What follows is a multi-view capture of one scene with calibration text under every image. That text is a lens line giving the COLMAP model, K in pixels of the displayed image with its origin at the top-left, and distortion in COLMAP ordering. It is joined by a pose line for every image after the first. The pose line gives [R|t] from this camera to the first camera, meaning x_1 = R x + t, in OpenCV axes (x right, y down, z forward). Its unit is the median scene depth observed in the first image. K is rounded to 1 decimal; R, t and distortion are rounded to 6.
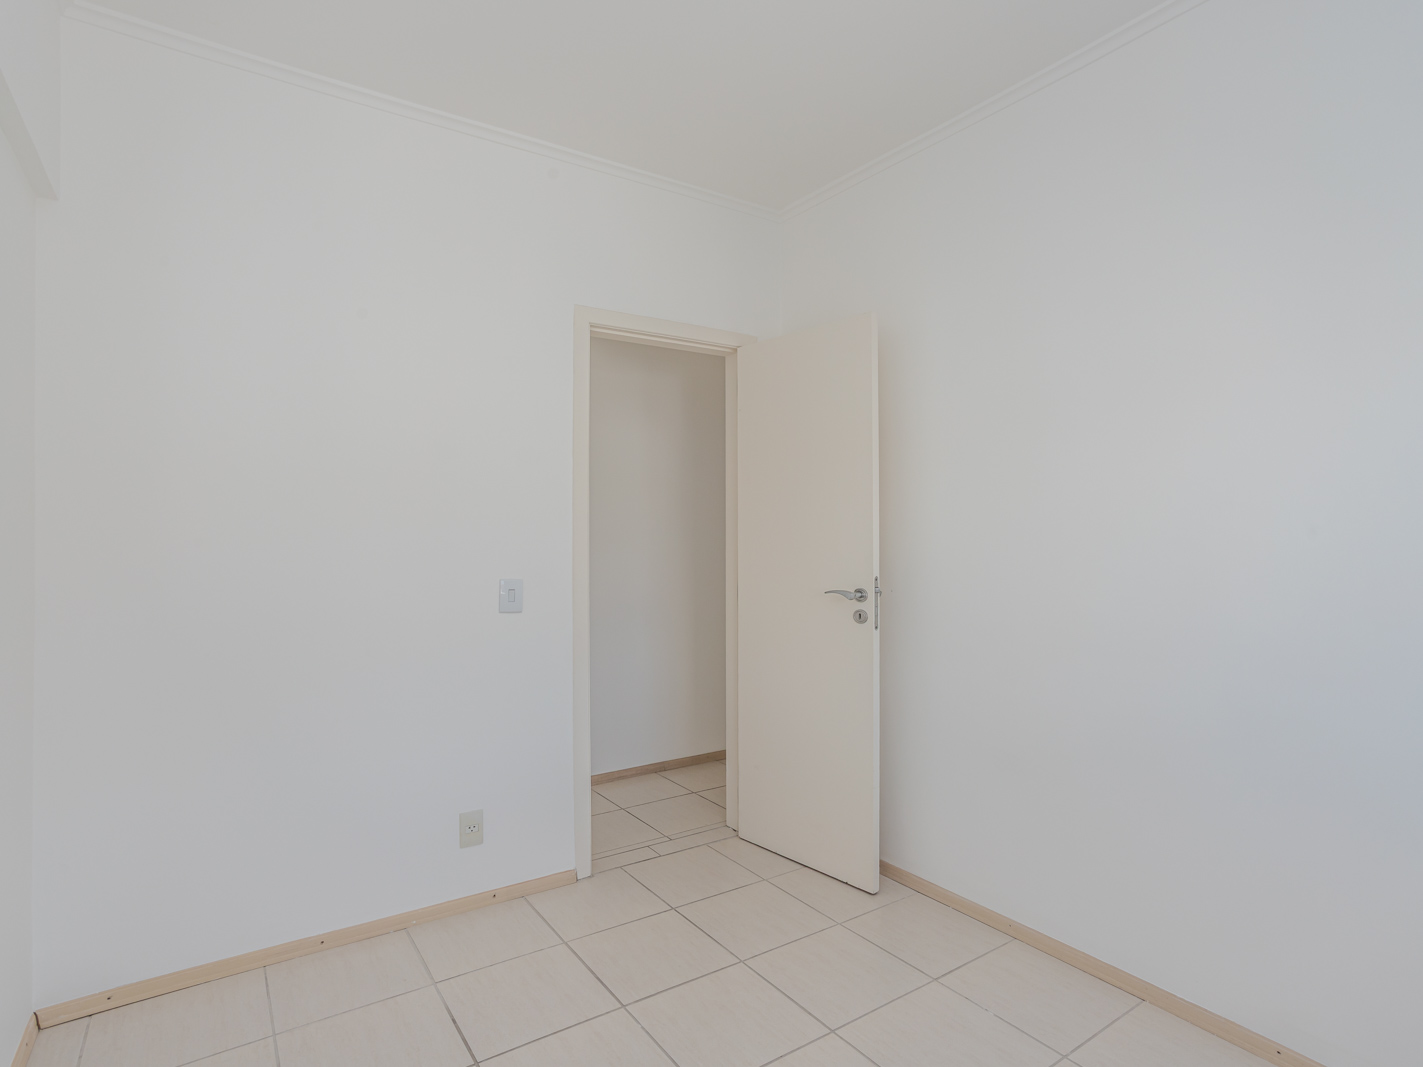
lens RADIAL K [[766.1, 0, 718.7], [0, 766.1, 528.5], [0, 0, 1]] dist [-0.055915, 0.037401]
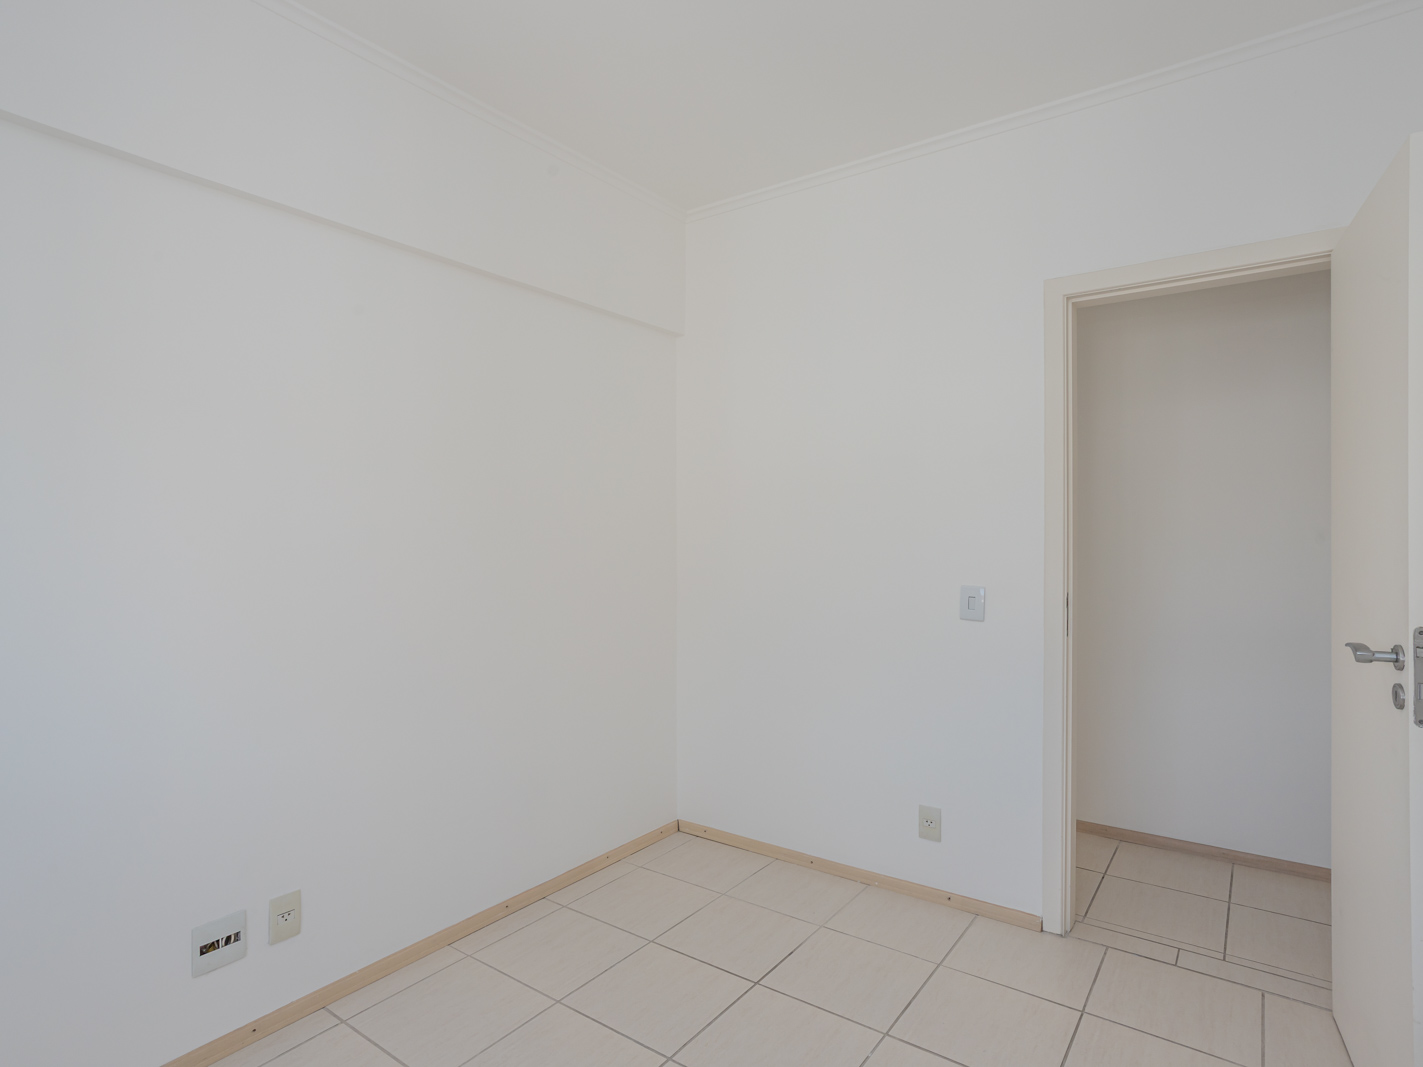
lens RADIAL K [[766.1, 0, 718.7], [0, 766.1, 528.5], [0, 0, 1]] dist [-0.055915, 0.037401]
pose [[0.347607, -0.002642, -0.937637, 0.522339], [0.010382, 0.999946, 0.001032, -0.011929], [0.937583, -0.010093, 0.347615, 0.351286]]
